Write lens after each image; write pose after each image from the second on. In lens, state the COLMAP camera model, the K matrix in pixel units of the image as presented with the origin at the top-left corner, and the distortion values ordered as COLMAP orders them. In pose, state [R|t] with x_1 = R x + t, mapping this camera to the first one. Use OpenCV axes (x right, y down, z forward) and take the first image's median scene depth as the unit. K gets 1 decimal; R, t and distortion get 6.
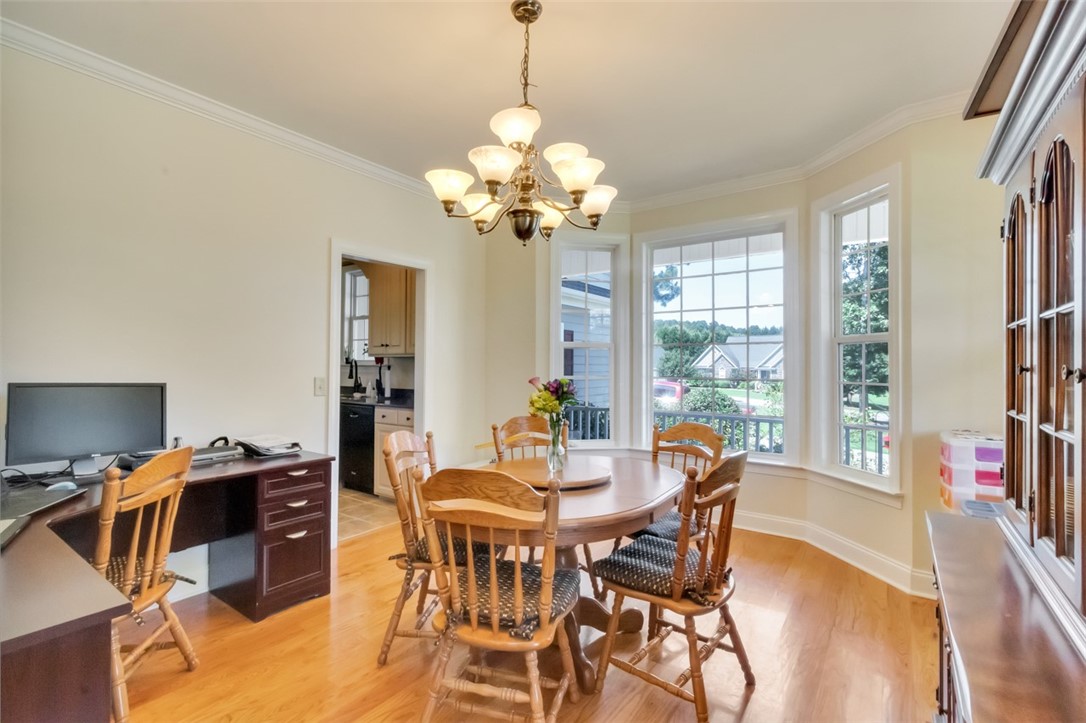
lens RADIAL K [[500.1, 0, 539.2], [0, 500.1, 363.4], [0, 0, 1]] dist [0.002172, 0.000400]
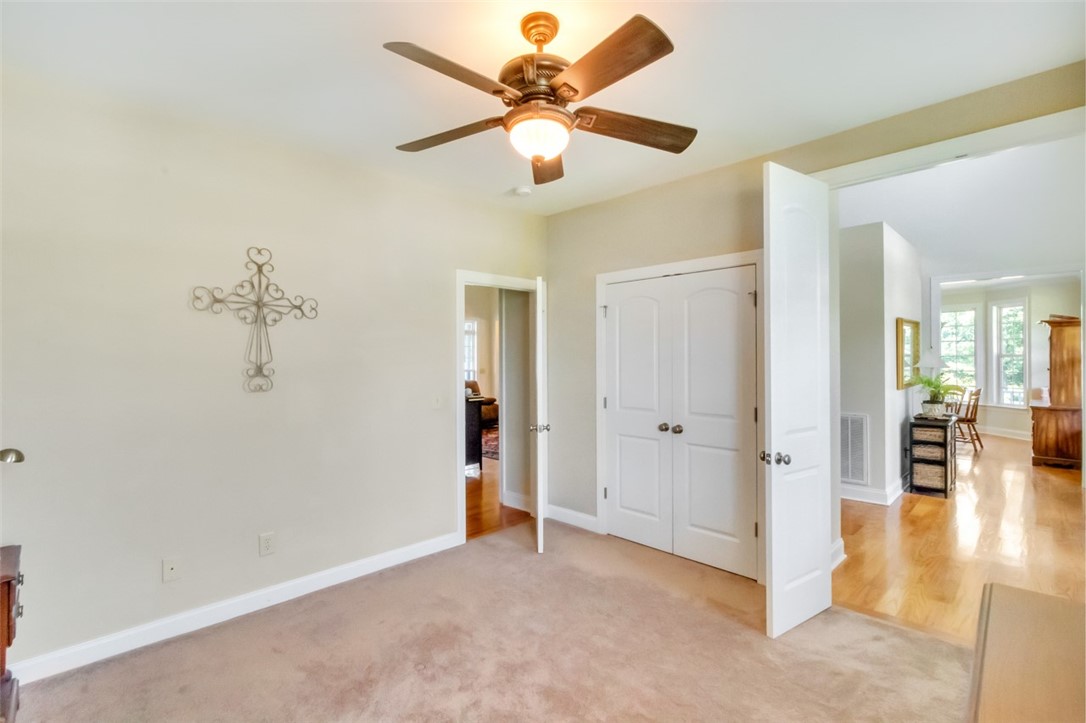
lens RADIAL K [[500.1, 0, 547.6], [0, 500.1, 358.9], [0, 0, 1]] dist [0.002172, 0.000400]
pose [[0.987116, -0.005728, -0.159906, -1.641992], [0.006366, 0.999974, 0.003481, -0.070286], [0.159881, -0.004454, 0.987126, -2.433031]]
